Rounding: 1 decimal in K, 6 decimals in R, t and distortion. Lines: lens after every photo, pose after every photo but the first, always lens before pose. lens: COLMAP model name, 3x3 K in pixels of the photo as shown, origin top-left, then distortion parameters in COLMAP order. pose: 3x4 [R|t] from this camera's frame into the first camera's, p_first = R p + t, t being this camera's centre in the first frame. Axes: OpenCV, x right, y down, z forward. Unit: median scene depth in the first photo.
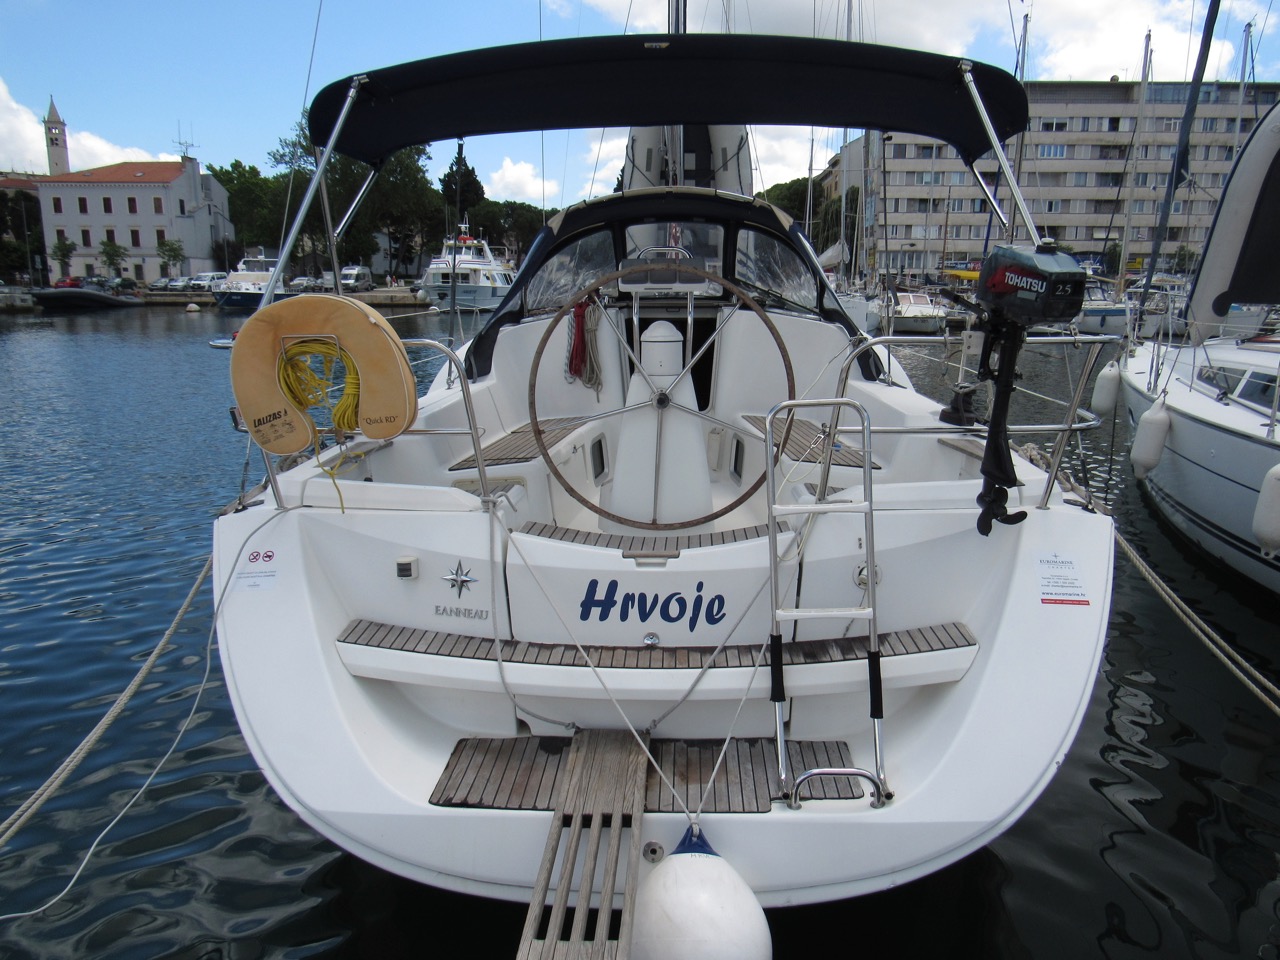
lens RADIAL K [[898.8, 0, 640.0], [0, 898.8, 480.0], [0, 0, 1]] dist [-0.025845, 0.001750]
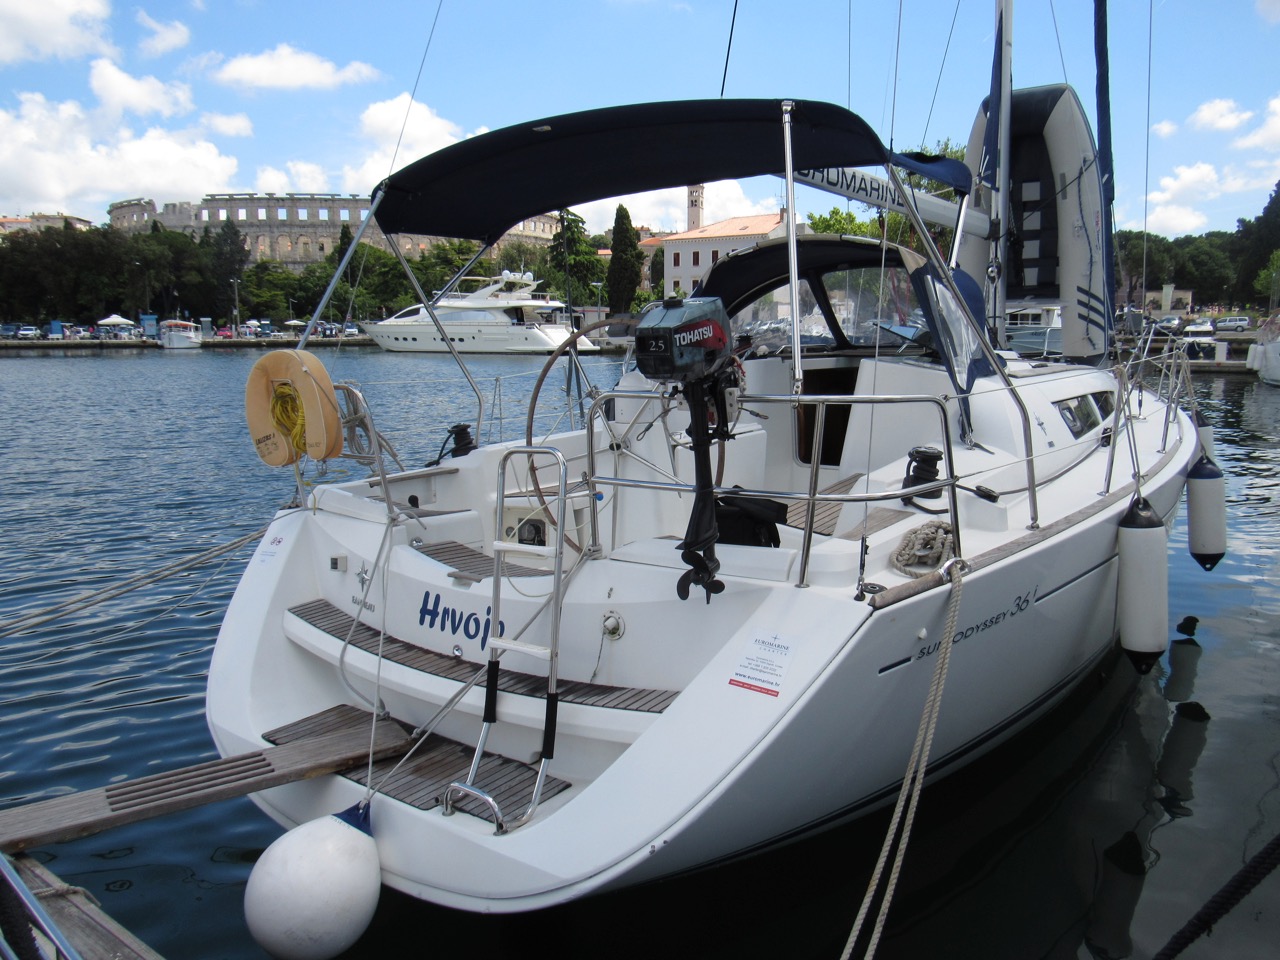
lens RADIAL K [[942.5, 0, 640.0], [0, 942.5, 480.0], [0, 0, 1]] dist [-0.031461, -0.000097]
pose [[0.822842, 0.077049, -0.563022, 0.858409], [-0.106616, 0.994104, -0.019775, -0.038464], [0.558178, 0.076299, 0.826205, 0.132666]]
